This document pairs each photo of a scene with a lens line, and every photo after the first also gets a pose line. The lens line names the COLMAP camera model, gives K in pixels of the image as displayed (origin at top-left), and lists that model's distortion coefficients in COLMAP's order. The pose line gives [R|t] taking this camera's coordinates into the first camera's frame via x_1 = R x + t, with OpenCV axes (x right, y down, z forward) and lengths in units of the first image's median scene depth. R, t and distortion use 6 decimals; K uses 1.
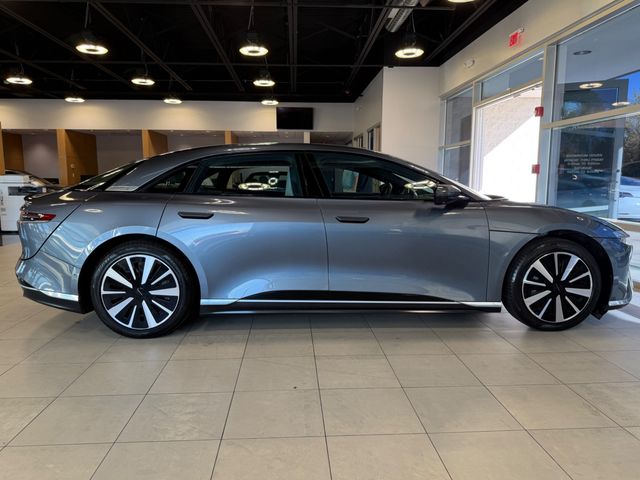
lens RADIAL K [[457.4, 0, 321.6], [0, 457.4, 243.6], [0, 0, 1]] dist [0.027219, -0.026463]
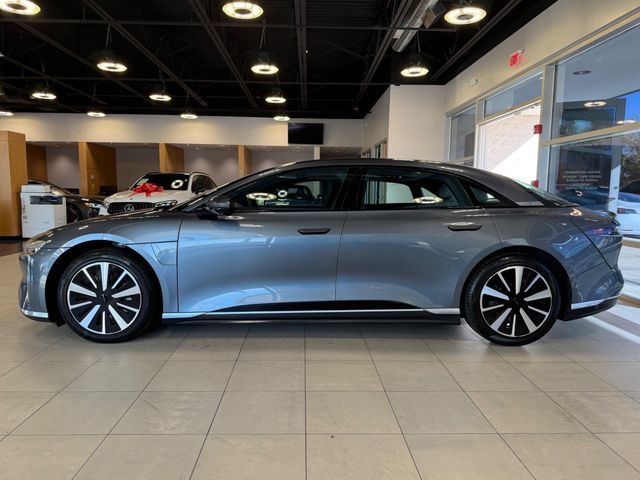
lens RADIAL K [[447.4, 0, 321.0], [0, 447.4, 245.8], [0, 0, 1]] dist [0.029044, -0.027382]
pose [[0.999502, 0.015123, -0.027707, 0.037631], [-0.015714, 0.999651, -0.021244, 0.004031], [0.027376, 0.021669, 0.999390, -0.024912]]
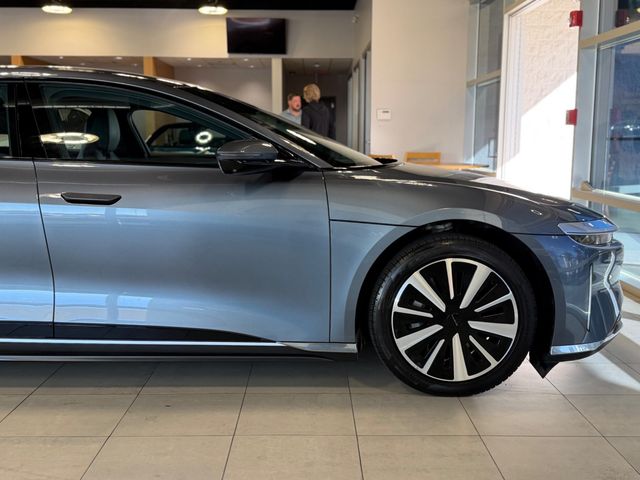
lens RADIAL K [[730.1, 0, 326.4], [0, 730.1, 241.7], [0, 0, 1]] dist [0.040845, 0.000000]
pose [[0.999019, 0.007452, -0.043655, 0.371645], [-0.007325, 0.999968, 0.003068, -0.003688], [0.043677, -0.002745, 0.999042, 0.081104]]
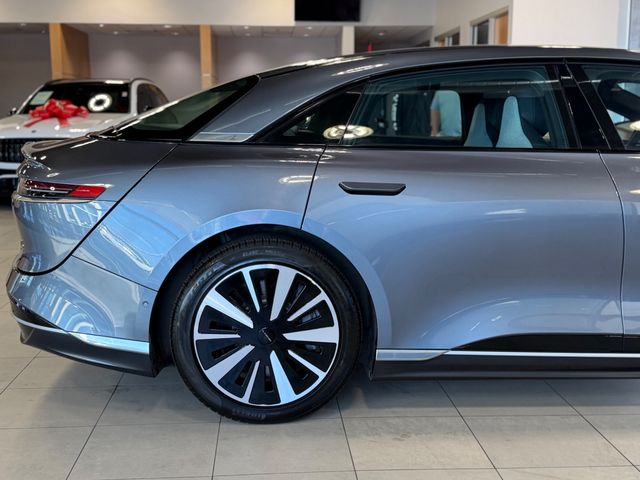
lens RADIAL K [[825.3, 0, 313.6], [0, 825.3, 232.8], [0, 0, 1]] dist [0.061163, 0.000000]
pose [[0.999947, -0.000506, -0.010278, -0.298342], [0.000551, 0.999990, 0.004350, -0.013528], [0.010275, -0.004356, 0.999938, 0.057553]]
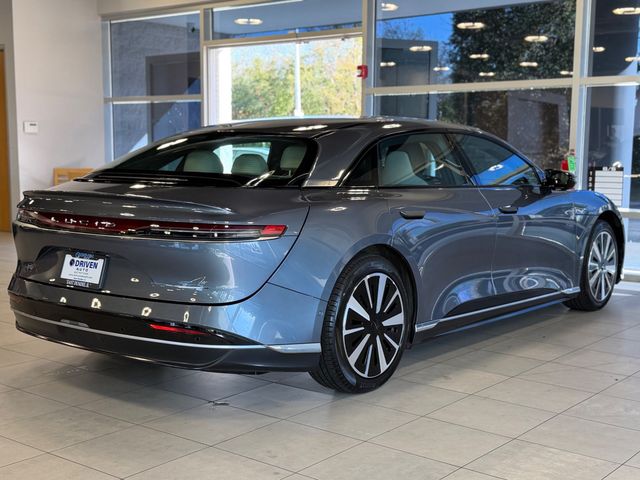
lens RADIAL K [[866.4, 0, 310.7], [0, 866.4, 217.9], [0, 0, 1]] dist [0.045222, 0.000000]
pose [[0.683001, -0.053560, 0.728451, -1.299169], [0.091840, 0.995690, -0.012900, -0.048093], [-0.724621, 0.075712, 0.684976, 0.114660]]
